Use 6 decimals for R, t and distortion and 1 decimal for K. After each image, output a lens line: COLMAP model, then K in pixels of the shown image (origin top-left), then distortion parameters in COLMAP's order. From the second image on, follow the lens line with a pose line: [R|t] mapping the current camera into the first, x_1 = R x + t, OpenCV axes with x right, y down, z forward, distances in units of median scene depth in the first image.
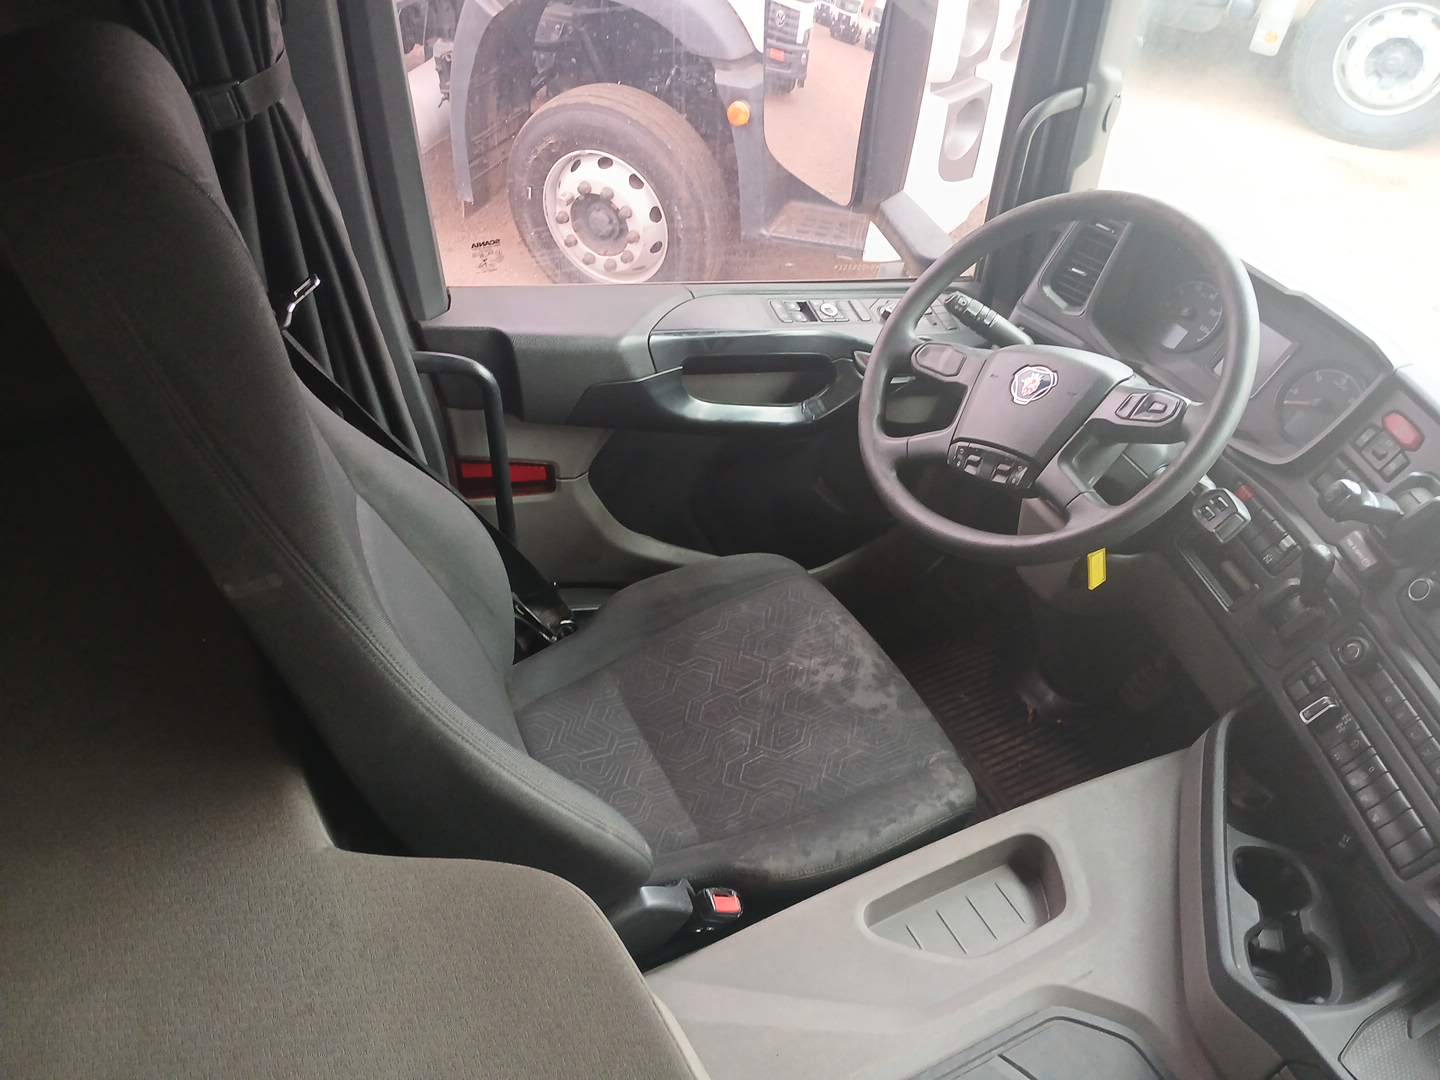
lens RADIAL K [[1143.3, 0, 720.0], [0, 1143.3, 540.0], [0, 0, 1]] dist [0.105544, -0.217887]
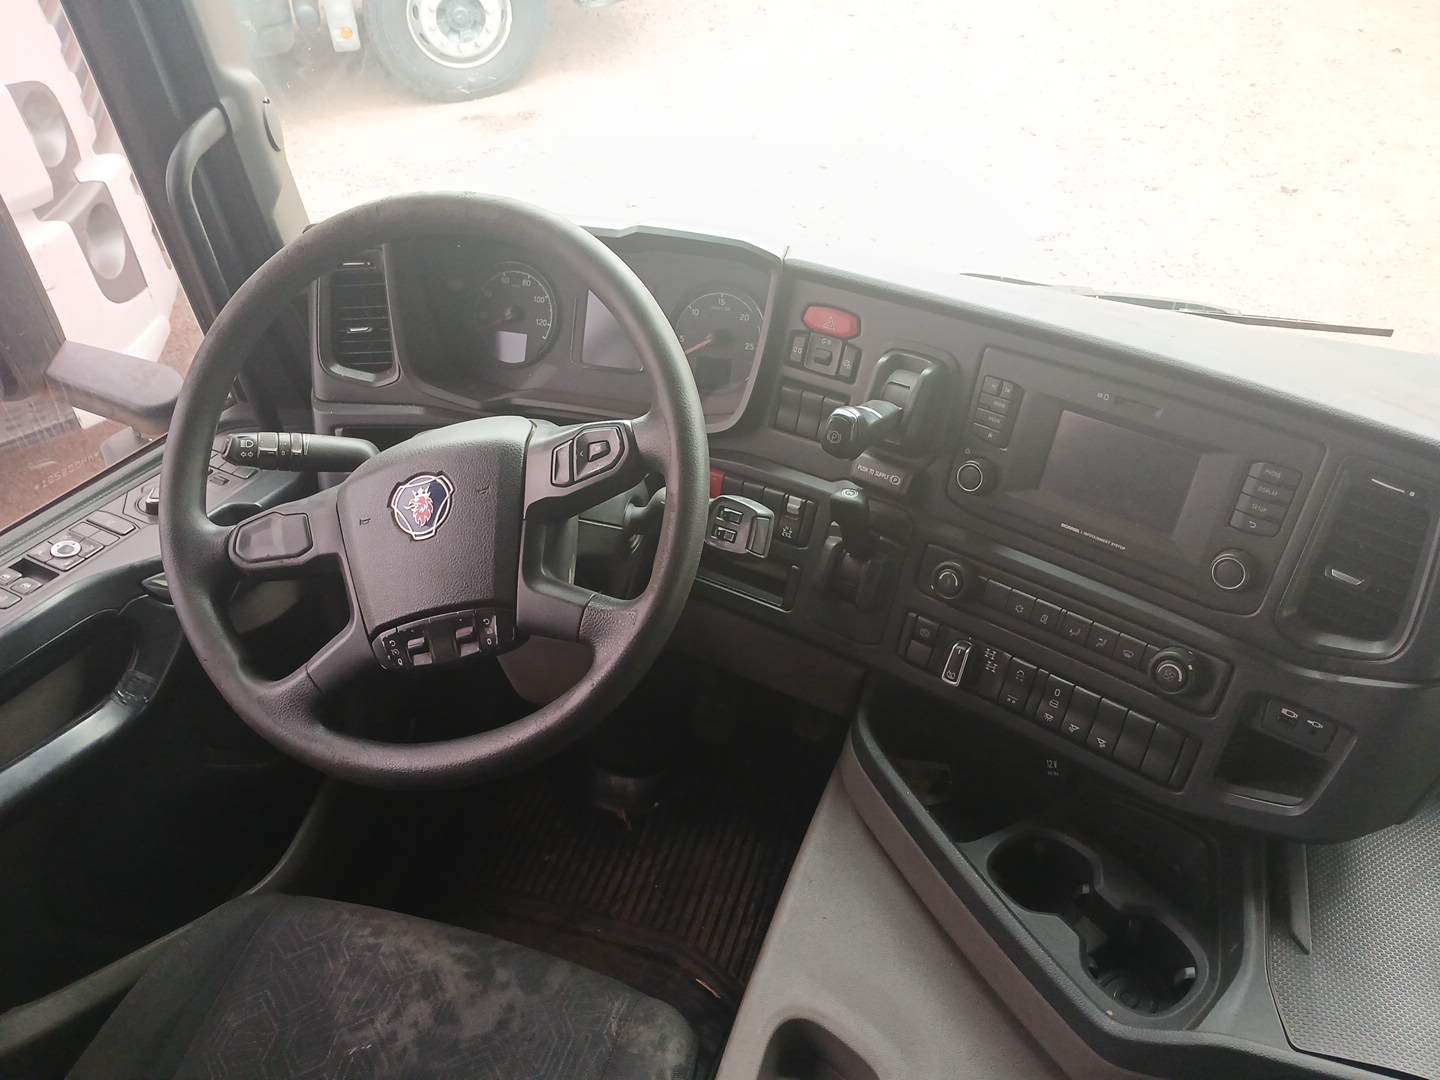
lens RADIAL K [[1095.5, 0, 716.0], [0, 1095.5, 545.6], [0, 0, 1]] dist [0.093319, -0.195004]
pose [[0.698780, -0.541293, 0.467663, 0.072522], [0.546684, 0.825740, 0.138893, -0.105728], [-0.461349, 0.158608, 0.872926, 0.342988]]
